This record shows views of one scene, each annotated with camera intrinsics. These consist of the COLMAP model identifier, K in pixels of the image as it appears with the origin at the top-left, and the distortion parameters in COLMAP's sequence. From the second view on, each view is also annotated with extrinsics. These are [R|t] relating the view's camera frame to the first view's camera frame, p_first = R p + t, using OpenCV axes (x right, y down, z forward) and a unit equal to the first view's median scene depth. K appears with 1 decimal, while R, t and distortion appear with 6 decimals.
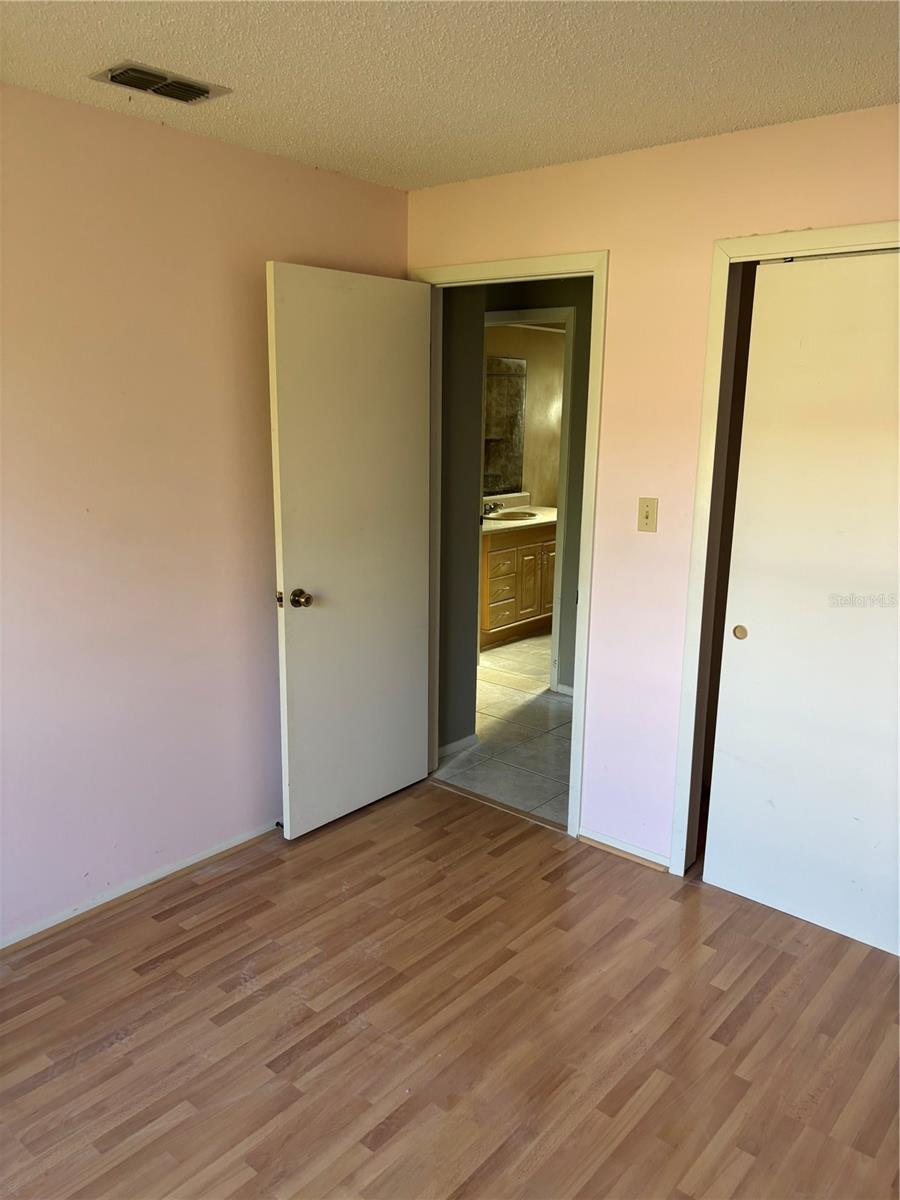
lens RADIAL K [[907.0, 0, 449.3], [0, 907.0, 600.2], [0, 0, 1]] dist [0.002387, -0.000883]
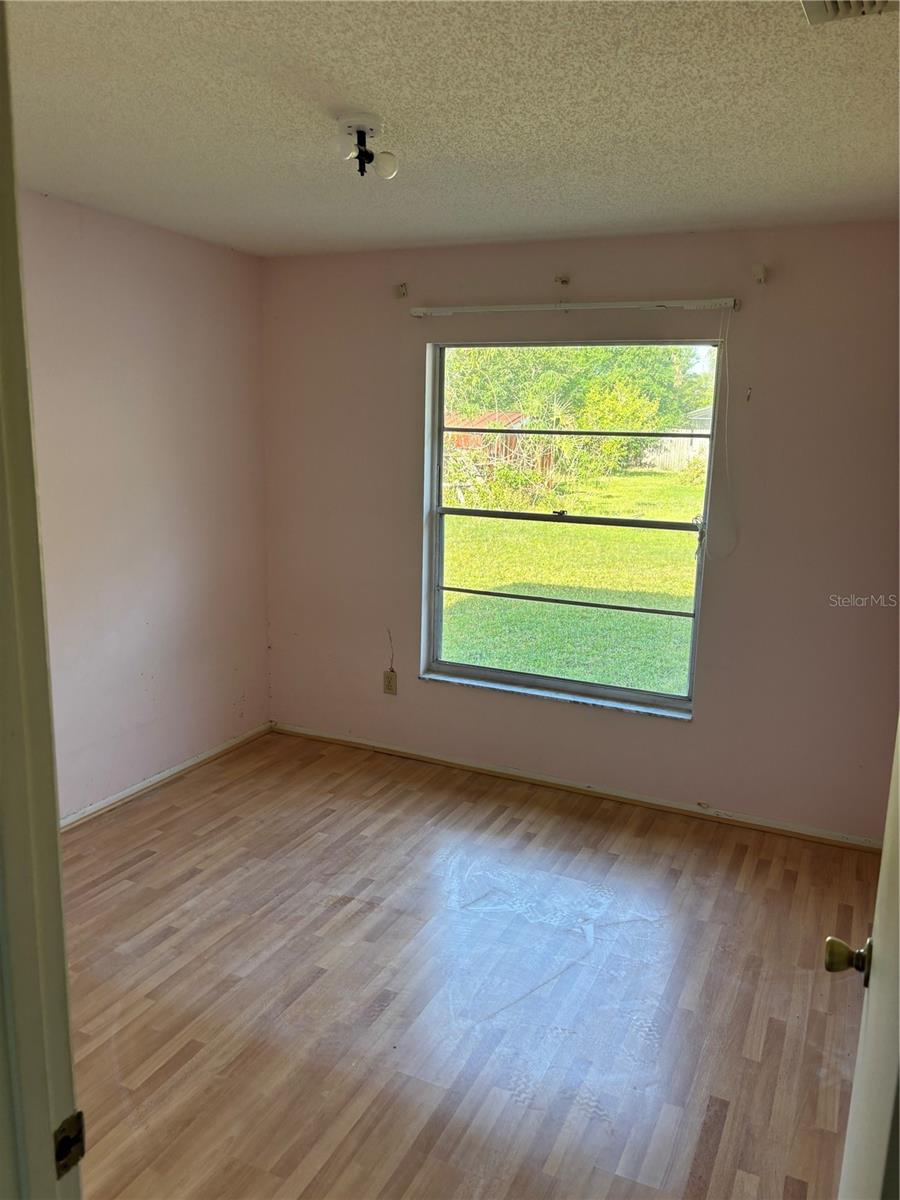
lens RADIAL K [[907.0, 0, 447.6], [0, 907.0, 602.7], [0, 0, 1]] dist [0.002387, -0.000883]
pose [[-0.965825, 0.013799, -0.258828, 0.136124], [-0.093593, 0.912642, 0.397902, -0.368808], [0.241708, 0.408528, -0.880160, 1.612624]]
